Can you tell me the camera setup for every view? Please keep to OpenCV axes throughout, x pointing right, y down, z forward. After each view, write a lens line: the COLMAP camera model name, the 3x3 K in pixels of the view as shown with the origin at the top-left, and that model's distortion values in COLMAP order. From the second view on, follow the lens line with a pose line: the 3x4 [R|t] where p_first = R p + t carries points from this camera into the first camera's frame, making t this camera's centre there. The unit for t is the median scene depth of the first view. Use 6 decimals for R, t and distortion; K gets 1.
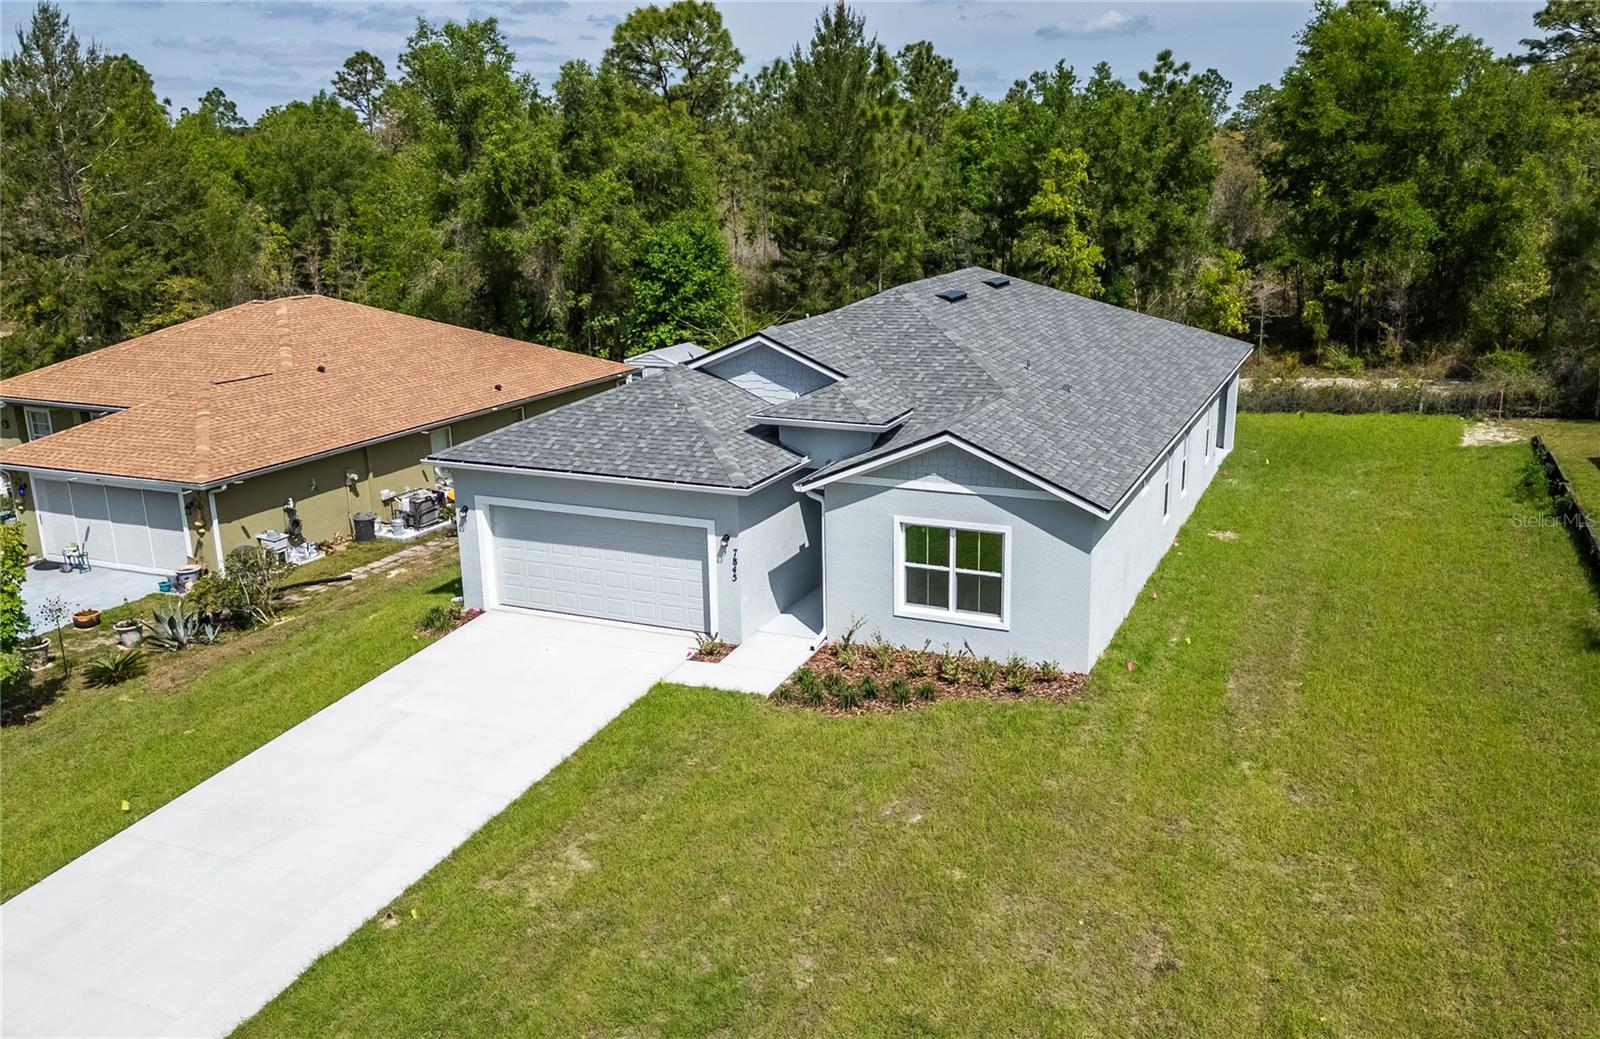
lens RADIAL K [[1287.9, 0, 830.3], [0, 1287.9, 519.4], [0, 0, 1]] dist [0.091058, -0.157757]
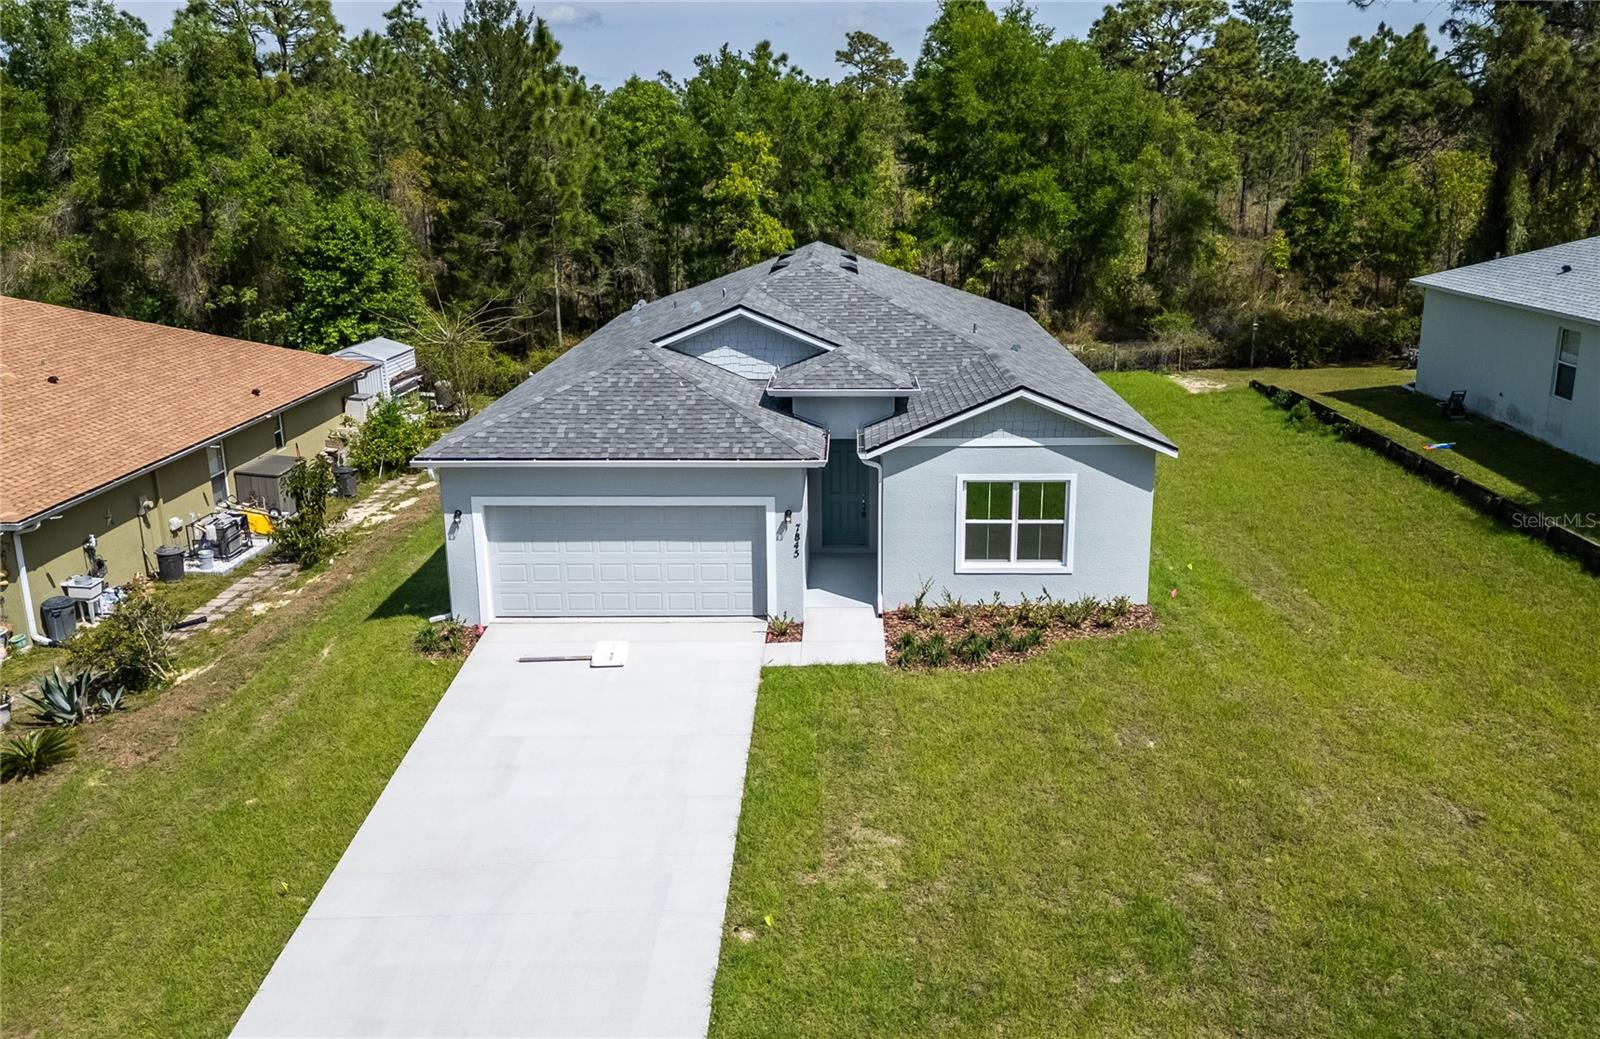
lens RADIAL K [[1312.7, 0, 830.0], [0, 1312.7, 519.6], [0, 0, 1]] dist [0.048058, -0.013133]
pose [[0.923030, -0.094710, 0.372887, -0.382172], [0.094461, 0.995348, 0.018983, 0.002882], [-0.372950, 0.017702, 0.927682, 0.066872]]
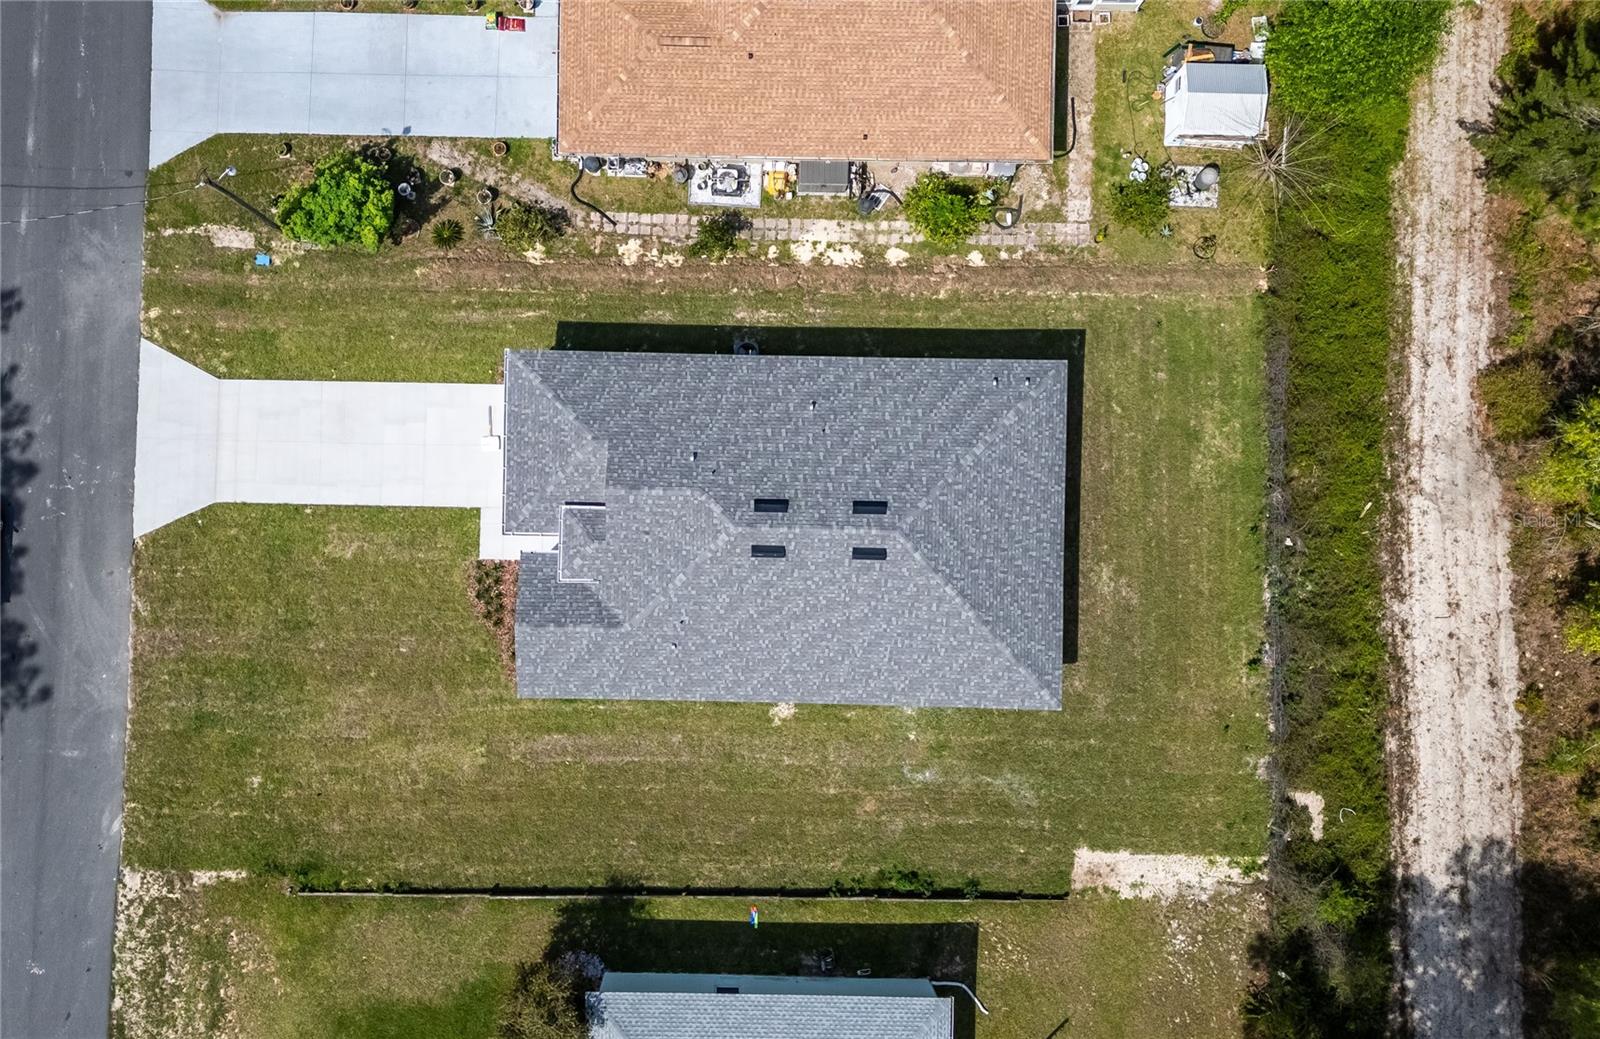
lens RADIAL K [[1302.4, 0, 757.0], [0, 1302.4, 520.8], [0, 0, 1]] dist [0.091521, -0.123832]
pose [[0.377474, 0.925996, 0.006678, 0.053829], [-0.252371, 0.095933, 0.962863, -1.973550], [0.890967, -0.365141, 0.269907, 0.698845]]
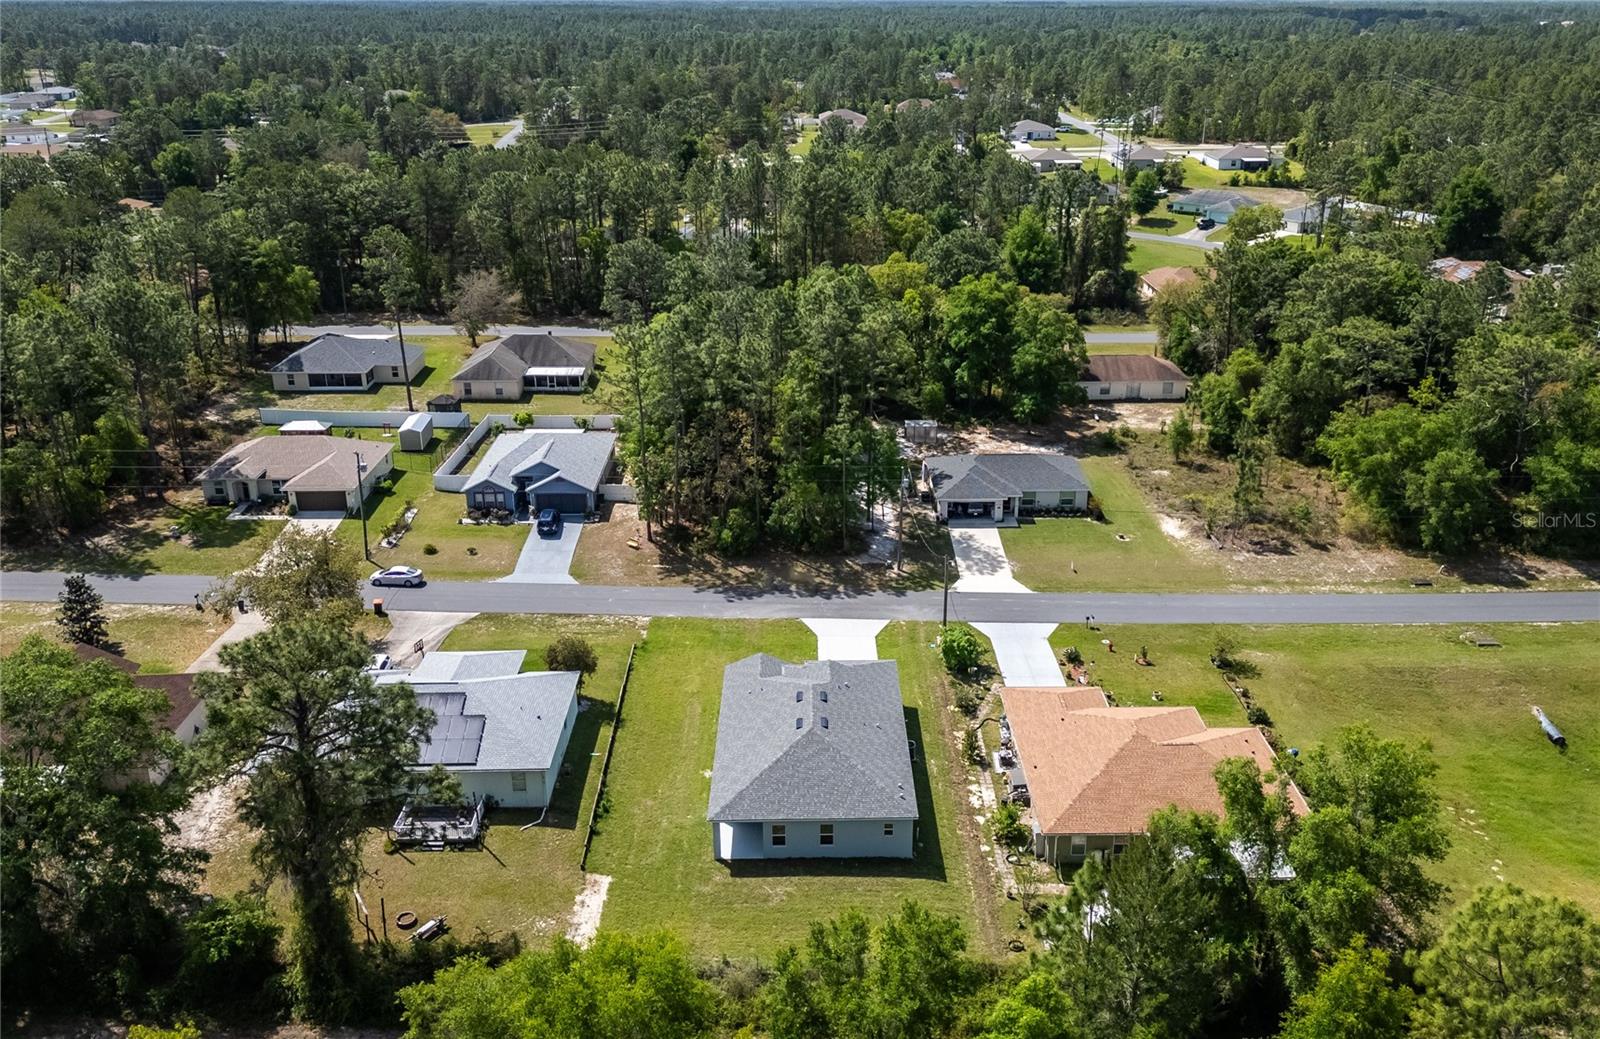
lens RADIAL K [[1351.5, 0, 819.1], [0, 1351.5, 514.6], [0, 0, 1]] dist [0.118360, -0.153821]
pose [[-0.912605, 0.162057, -0.375353, 1.364481], [-0.094862, 0.809099, 0.579966, -2.747728], [0.397685, 0.564887, -0.723014, 3.593328]]
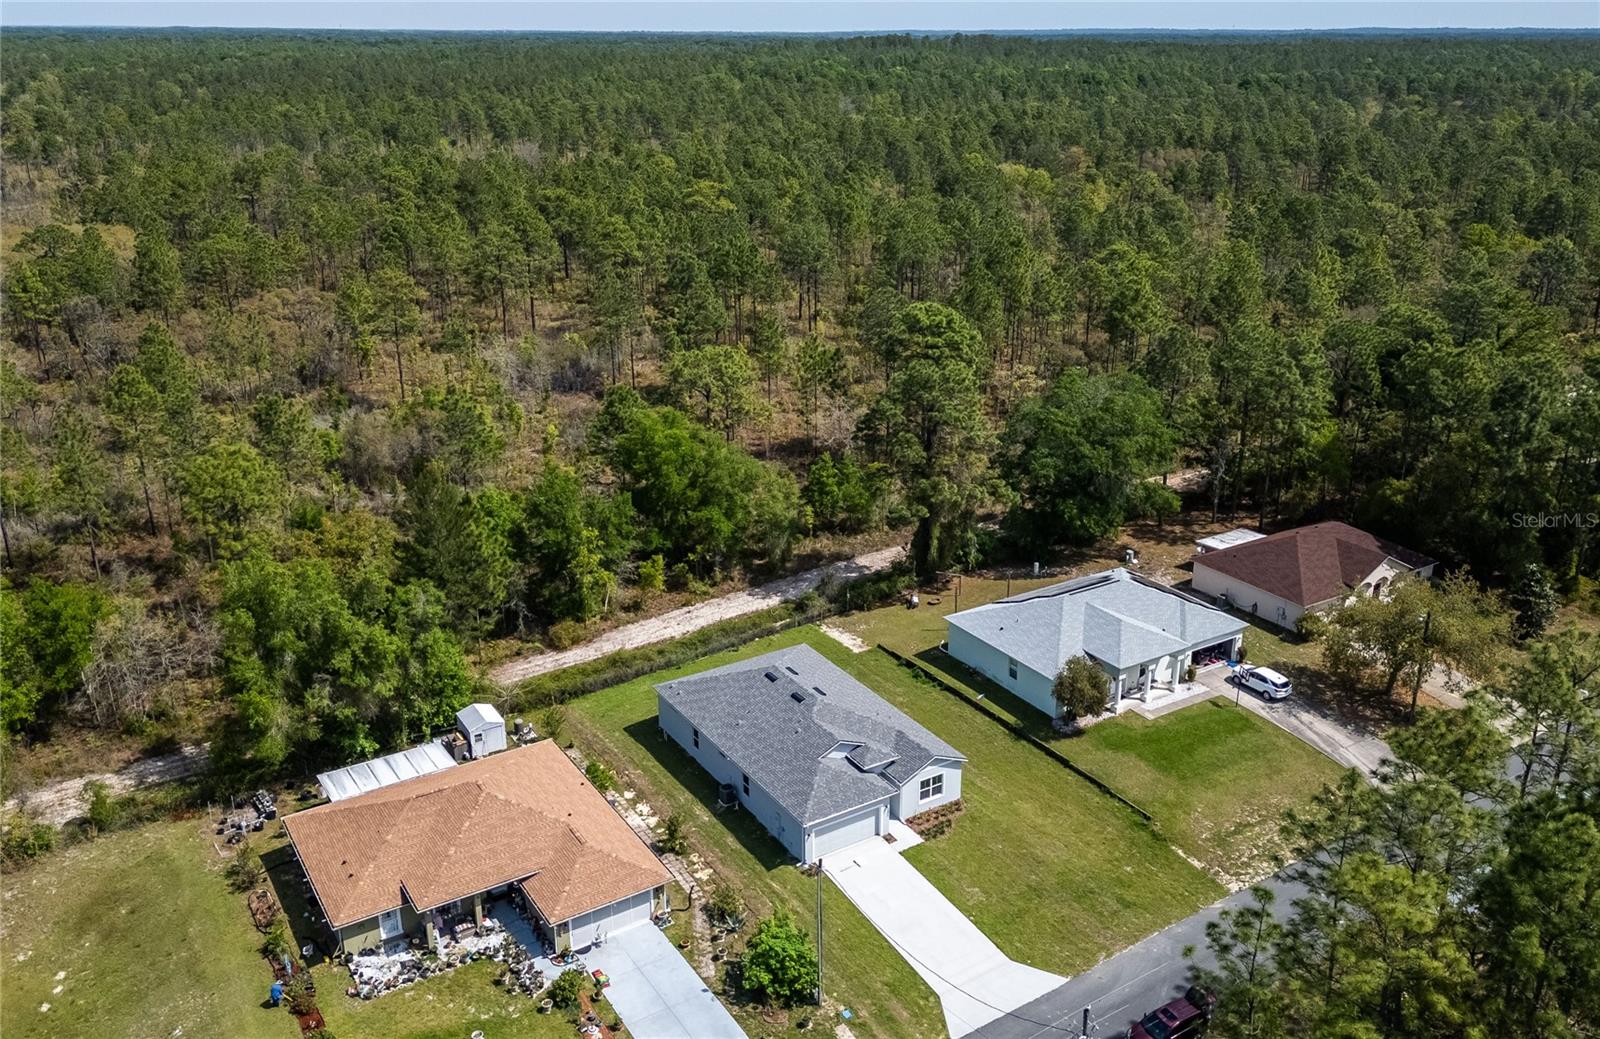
lens RADIAL K [[1287.9, 0, 830.3], [0, 1287.9, 519.4], [0, 0, 1]] dist [0.091058, -0.157757]
pose [[0.556046, -0.275058, 0.784319, -2.453082], [0.210925, 0.959460, 0.186943, -1.289229], [-0.803942, 0.061483, 0.591521, -0.904970]]
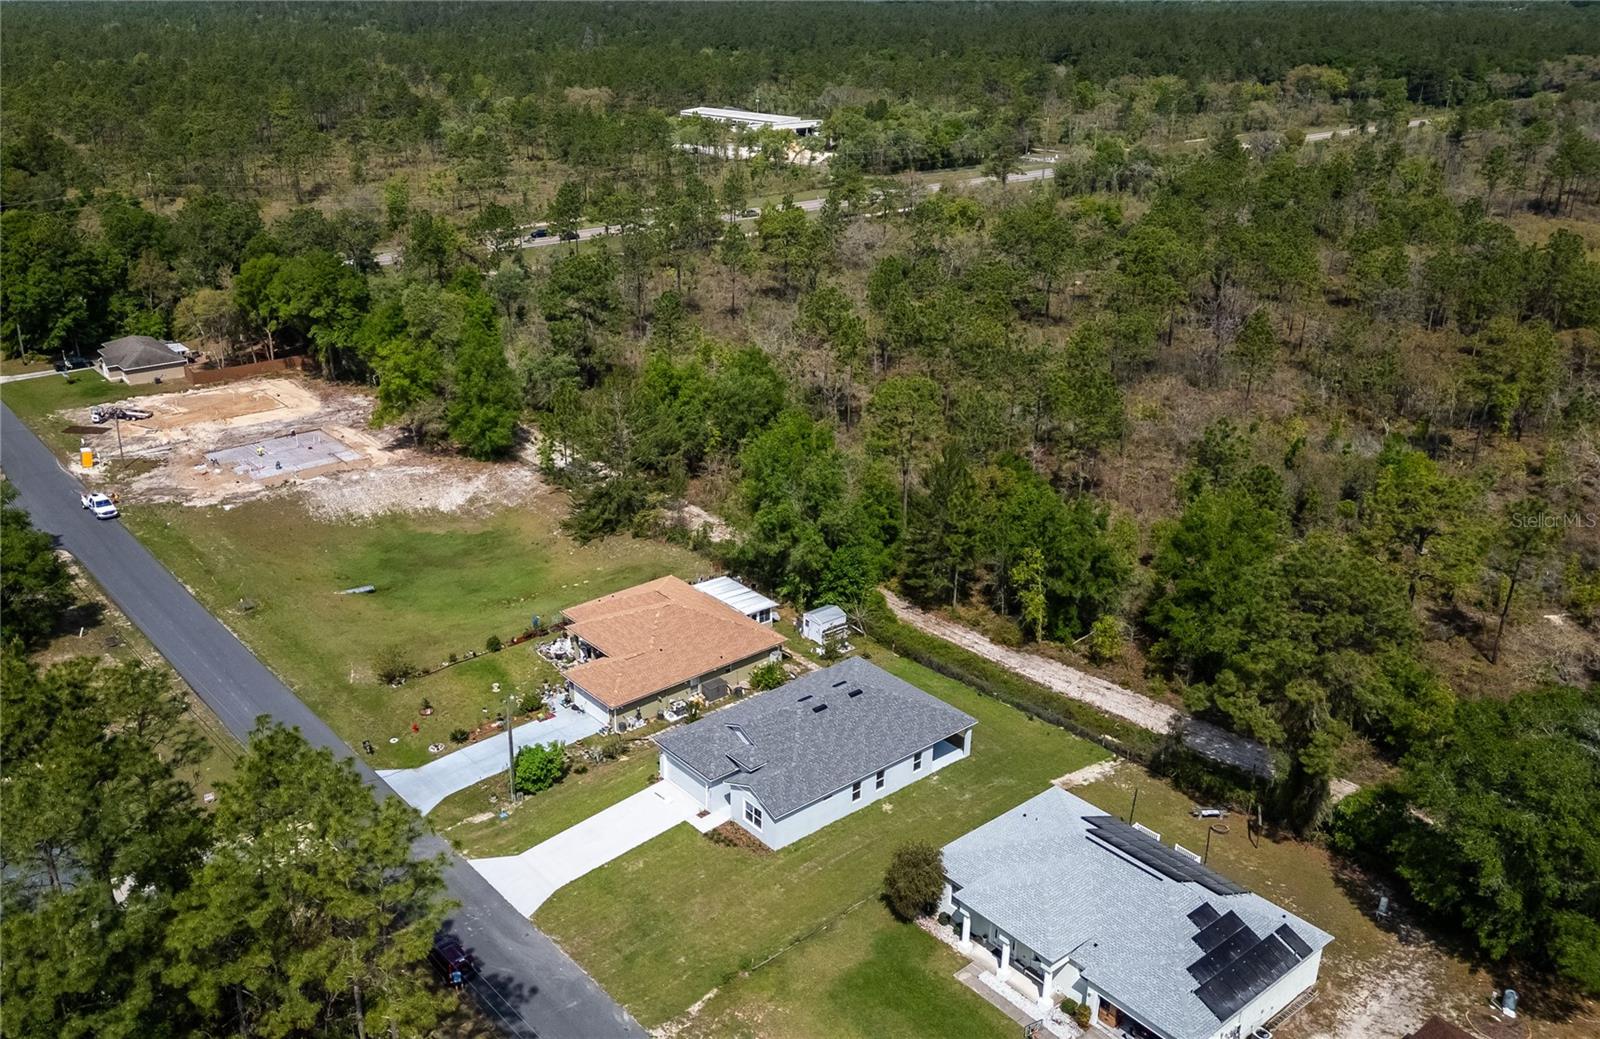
lens RADIAL K [[1312.8, 0, 724.4], [0, 1312.8, 521.2], [0, 0, 1]] dist [0.092846, -0.001320]
pose [[0.883998, 0.190564, -0.426887, 1.393550], [-0.137229, 0.978695, 0.152720, -1.283944], [0.446896, -0.076423, 0.891316, -2.295602]]
